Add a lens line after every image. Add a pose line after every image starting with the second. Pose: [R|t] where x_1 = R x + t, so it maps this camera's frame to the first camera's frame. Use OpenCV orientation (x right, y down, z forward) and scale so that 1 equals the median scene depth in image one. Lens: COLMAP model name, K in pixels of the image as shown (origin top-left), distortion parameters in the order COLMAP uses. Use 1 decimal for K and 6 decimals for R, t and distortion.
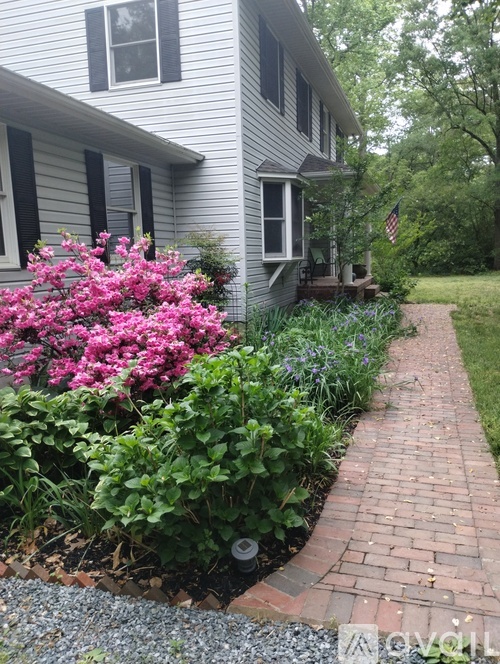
lens RADIAL K [[552.0, 0, 248.0], [0, 552.0, 335.0], [0, 0, 1]] dist [0.011687, -0.007844]
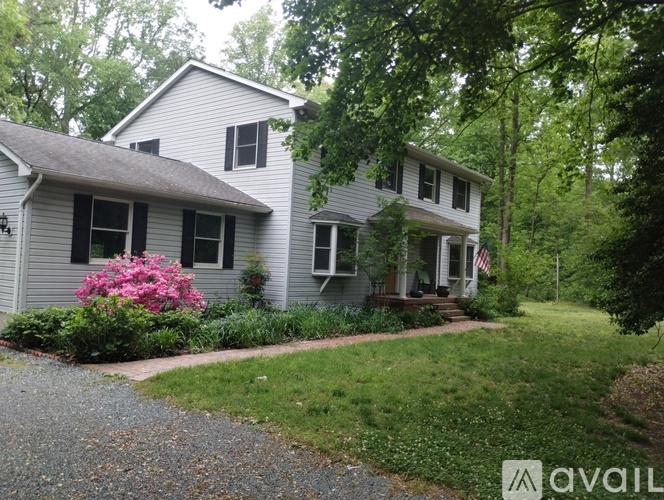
lens RADIAL K [[552.0, 0, 333.9], [0, 552.0, 249.0], [0, 0, 1]] dist [0.011687, -0.007844]
pose [[0.945121, 0.055312, -0.322004, 0.633199], [-0.114602, 0.979070, -0.168192, 0.054299], [0.305962, 0.195864, 0.931678, -0.476403]]
